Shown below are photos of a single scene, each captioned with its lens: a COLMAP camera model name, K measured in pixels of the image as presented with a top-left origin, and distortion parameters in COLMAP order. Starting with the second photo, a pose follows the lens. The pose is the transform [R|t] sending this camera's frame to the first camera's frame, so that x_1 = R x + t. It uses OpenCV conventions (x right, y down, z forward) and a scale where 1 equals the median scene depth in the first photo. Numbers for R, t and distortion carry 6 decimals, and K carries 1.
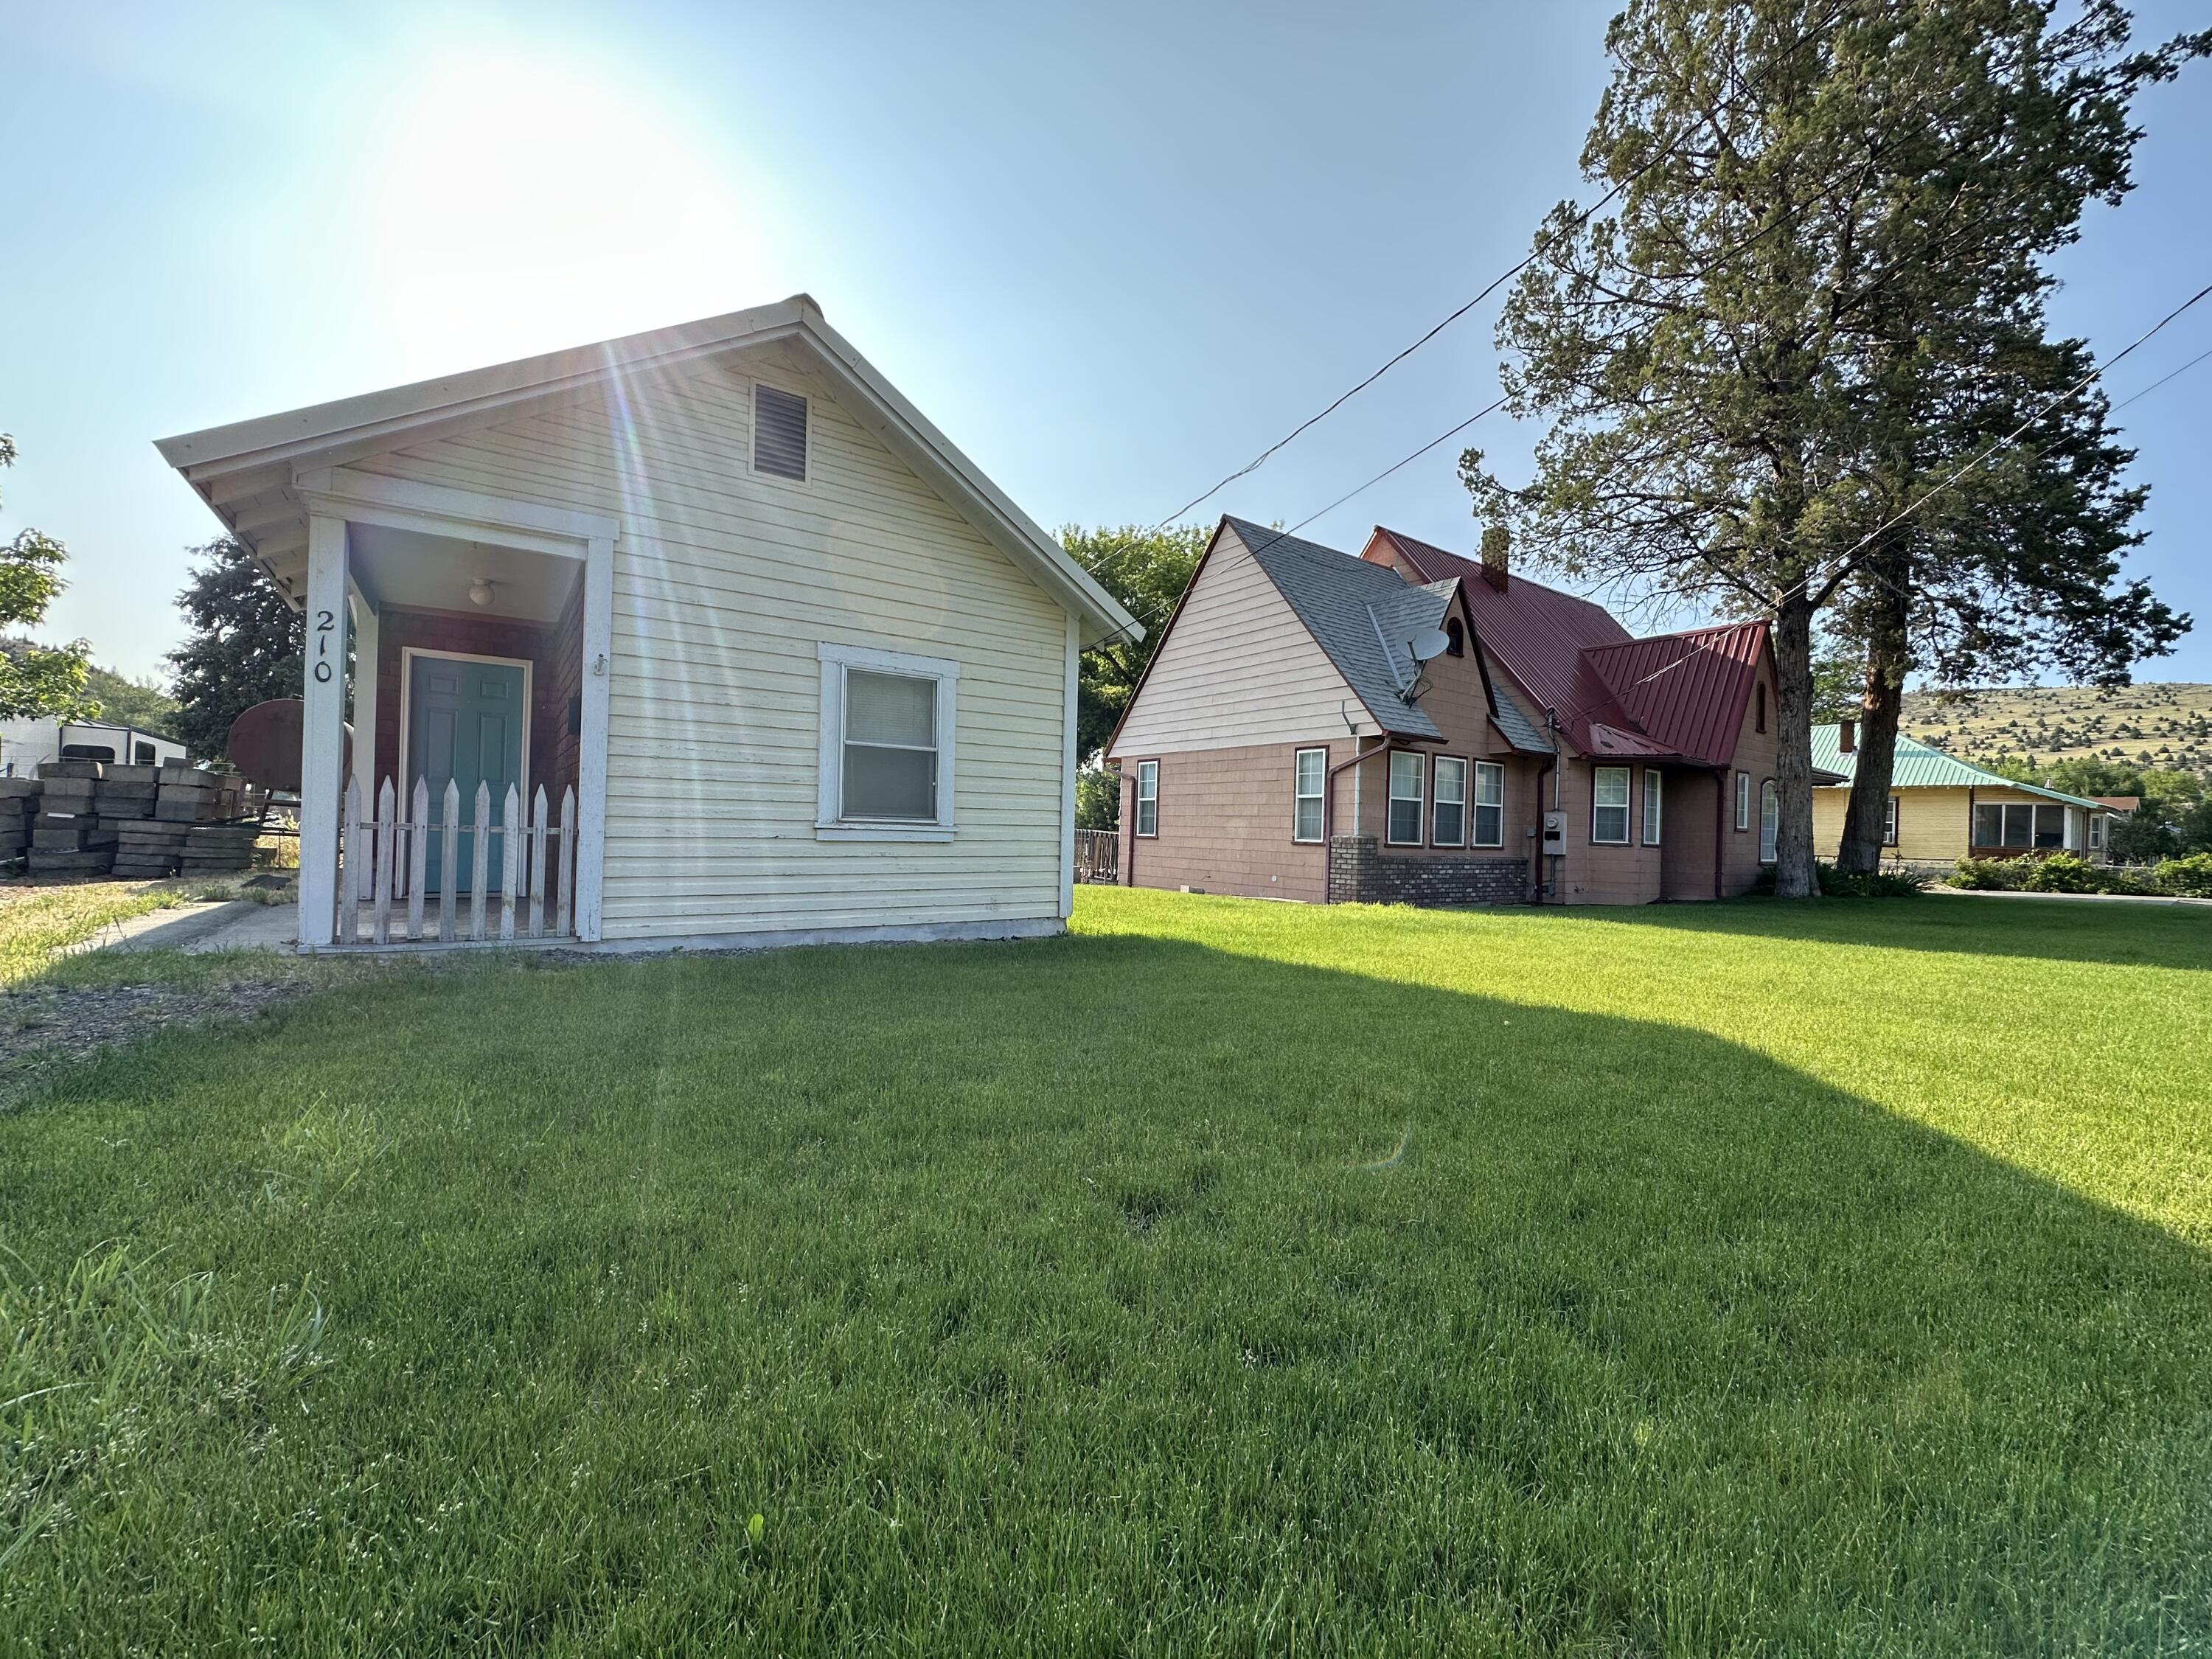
lens RADIAL K [[887.9, 0, 1099.9], [0, 887.9, 837.0], [0, 0, 1]] dist [0.000962, 0.000142]
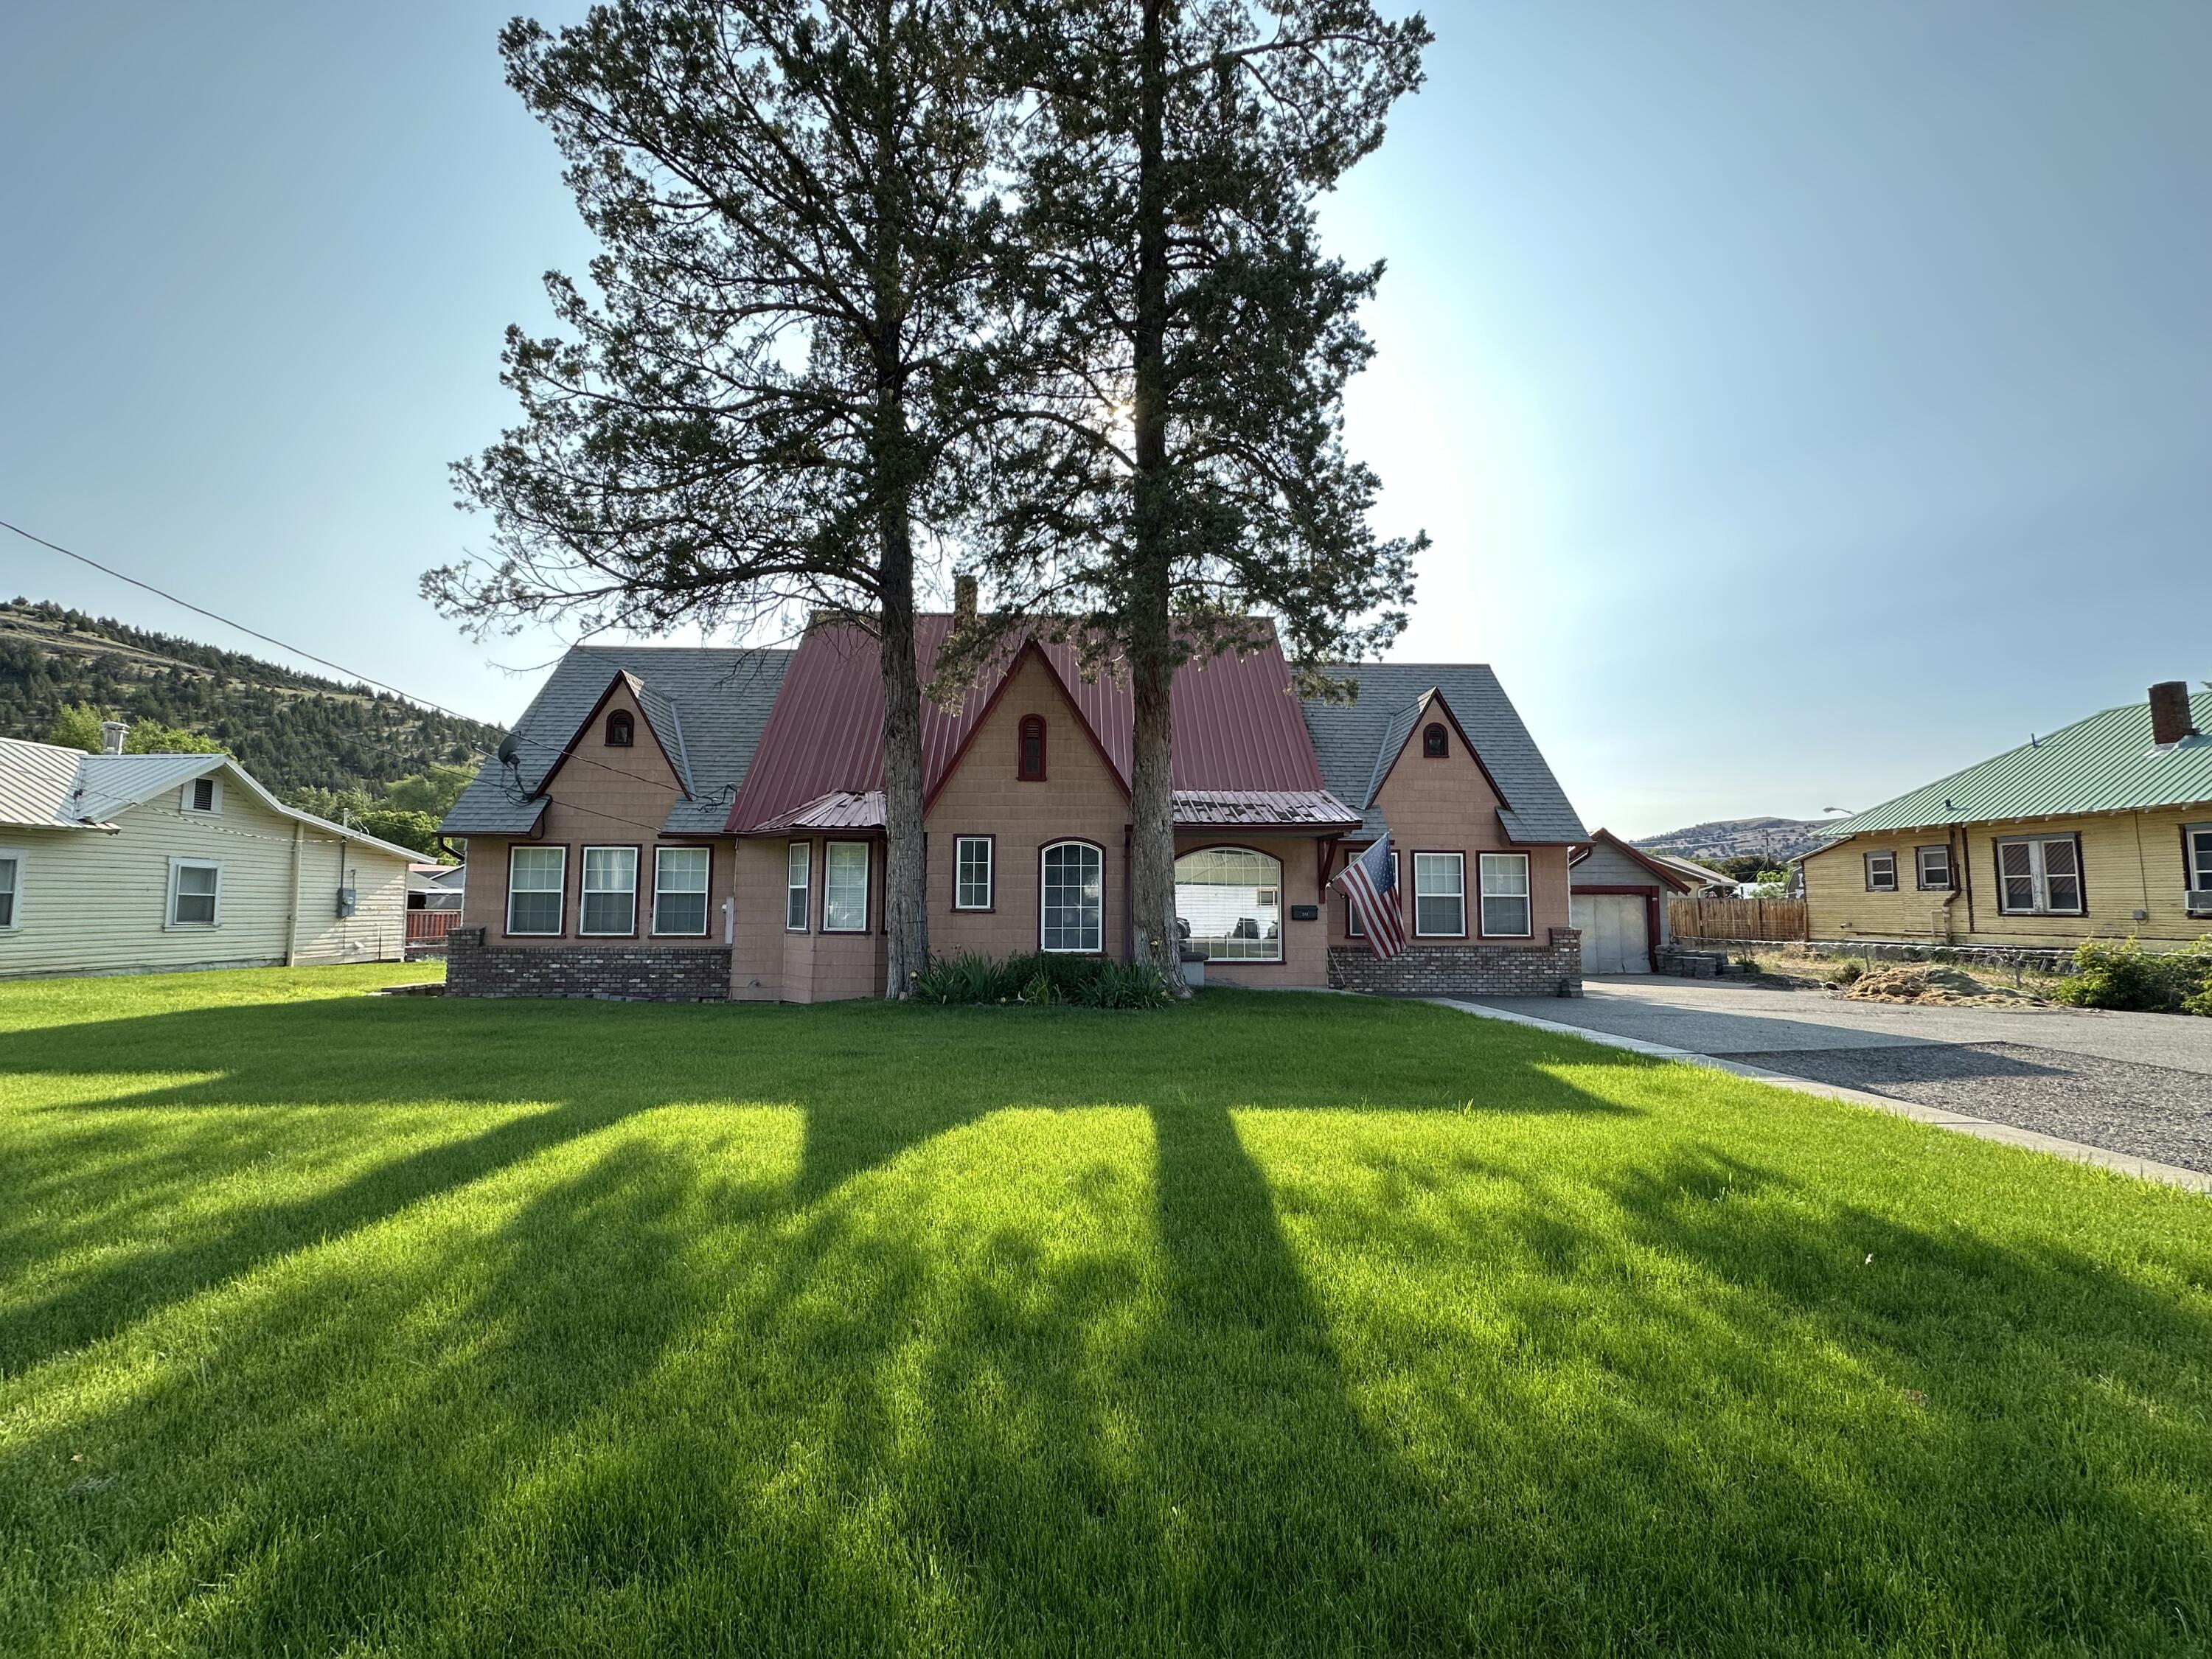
lens RADIAL K [[887.9, 0, 1113.5], [0, 887.9, 850.0], [0, 0, 1]] dist [0.000962, 0.000142]
pose [[0.828297, -0.061742, -0.556877, 1.425805], [0.016261, 0.996140, -0.086257, 0.009521], [0.560053, 0.062391, 0.826104, 0.487285]]
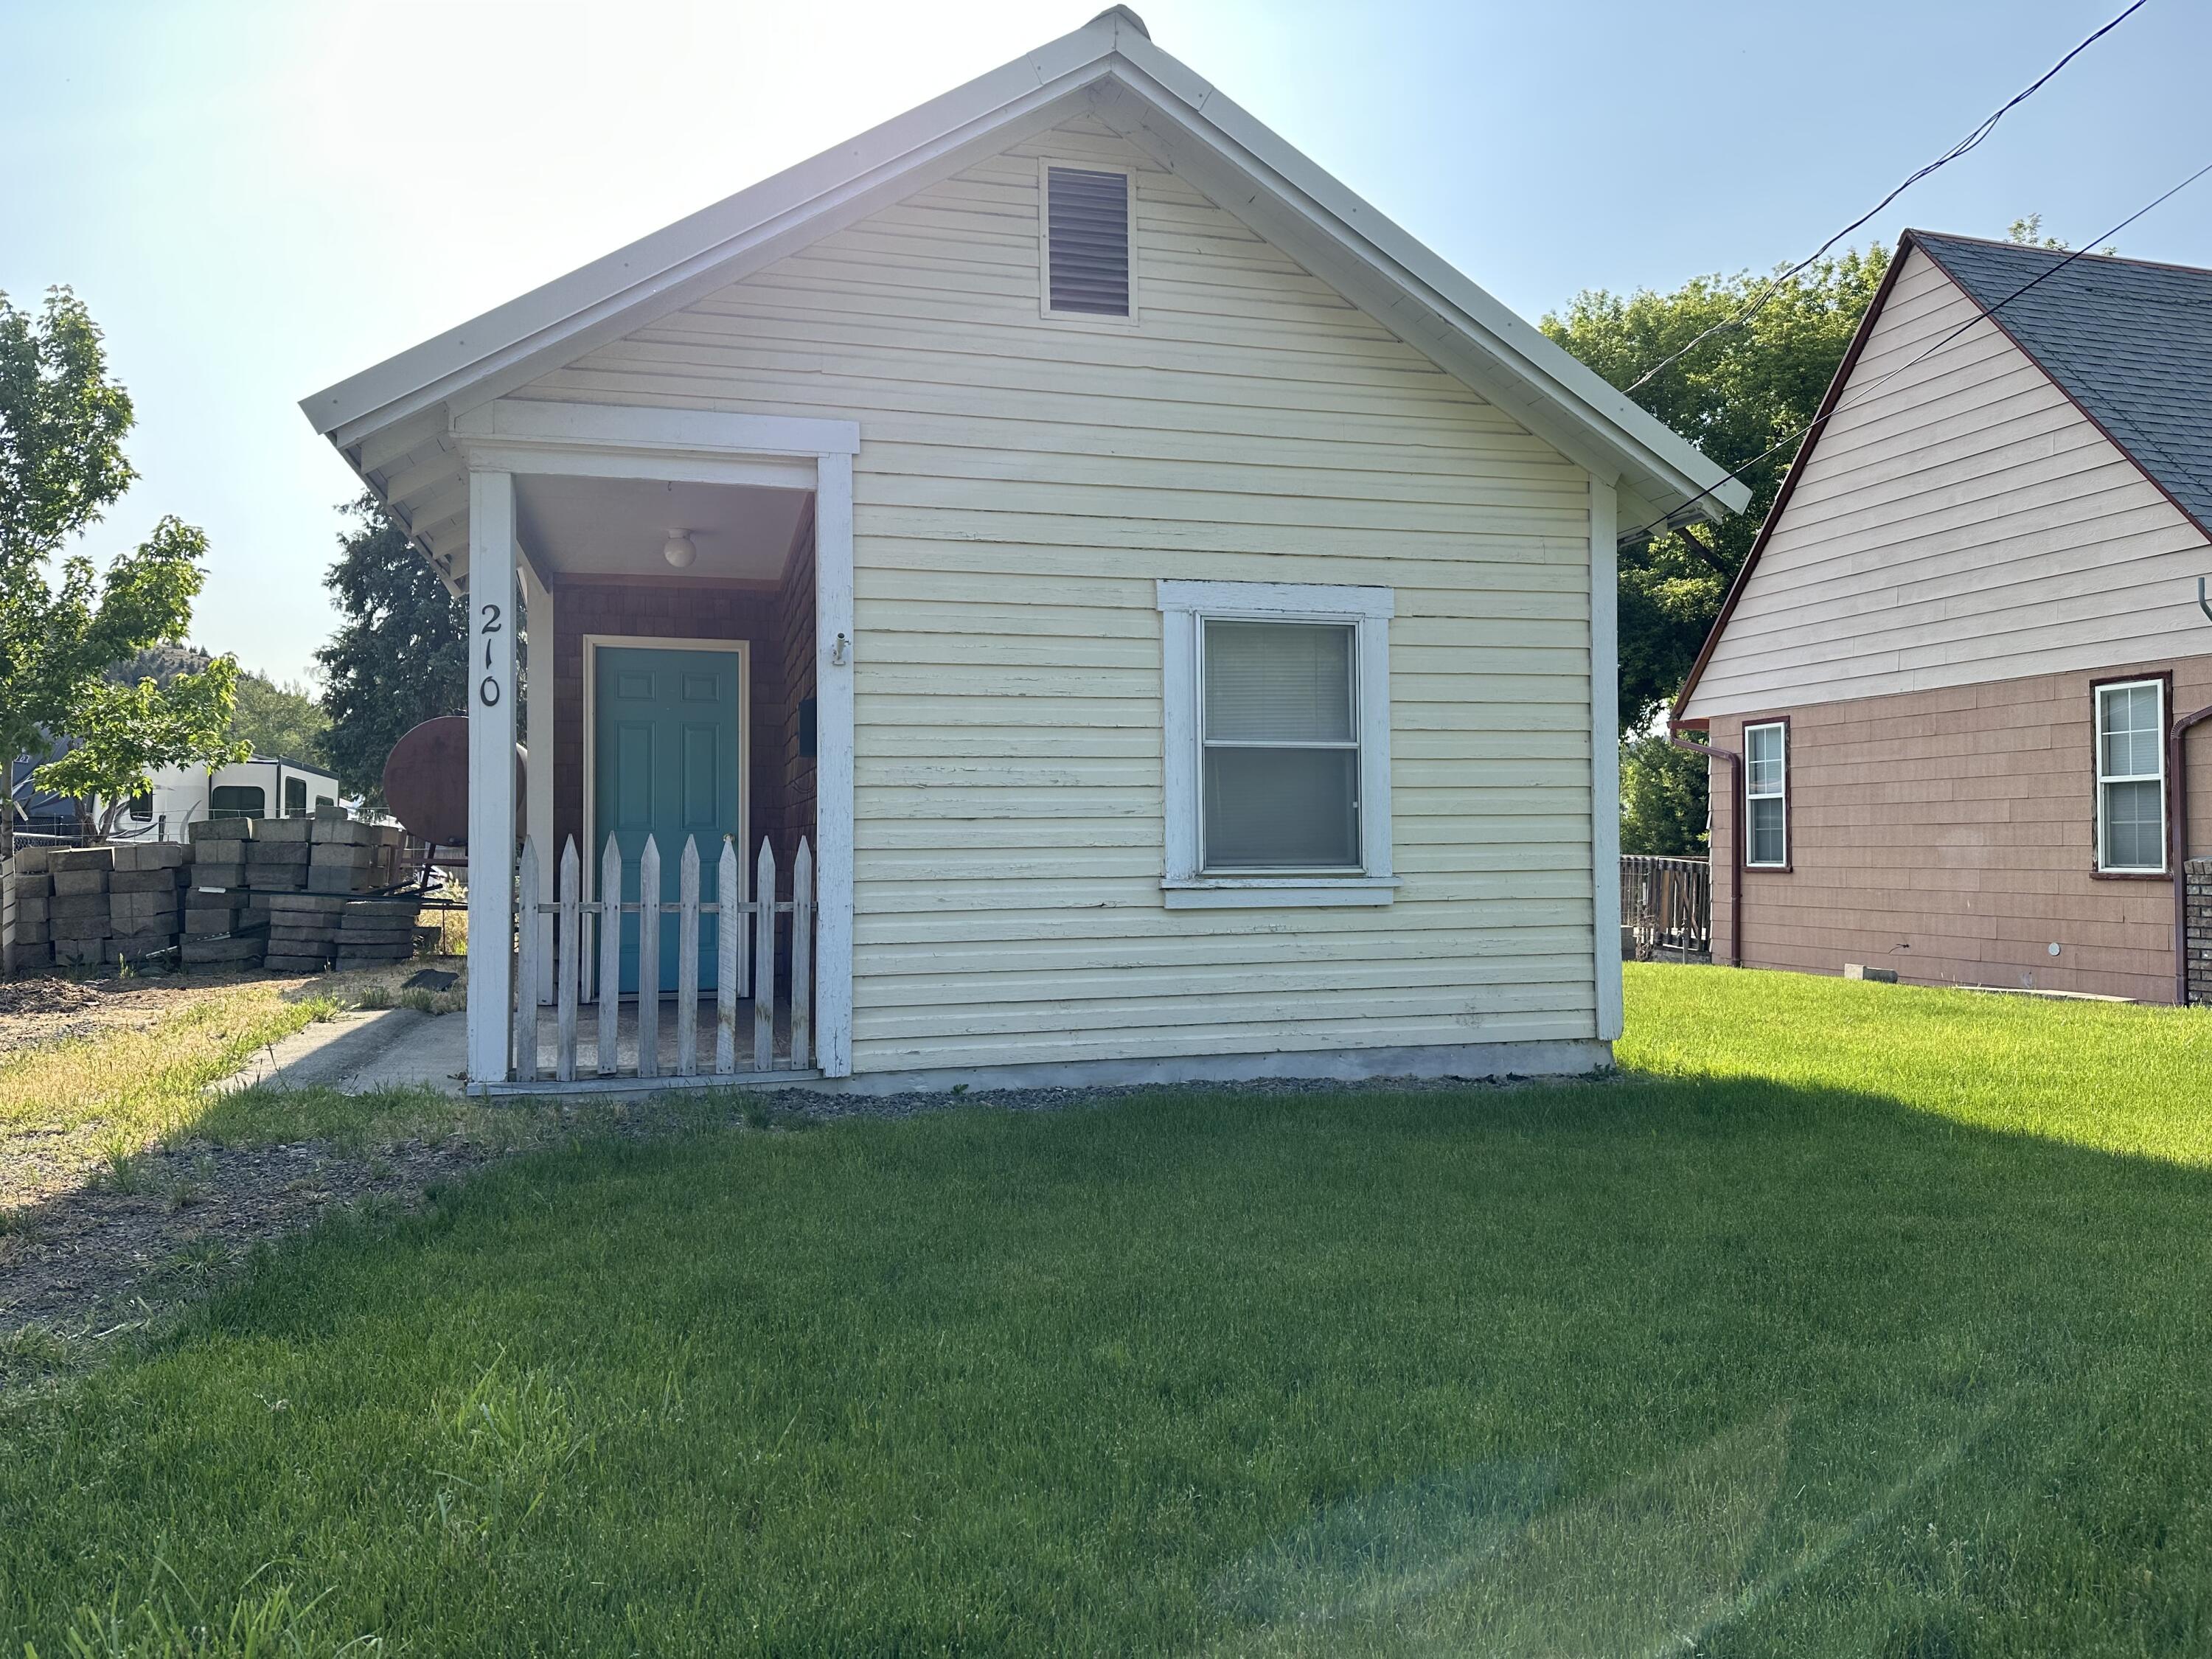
lens RADIAL K [[1554.1, 0, 1102.8], [0, 1554.1, 831.7], [0, 0, 1]] dist [0.058784, -0.071745]
pose [[0.939735, -0.038172, -0.339767, -0.000504], [0.030633, 0.999152, -0.027526, -0.009840], [0.340529, 0.015459, 0.940107, 0.000478]]
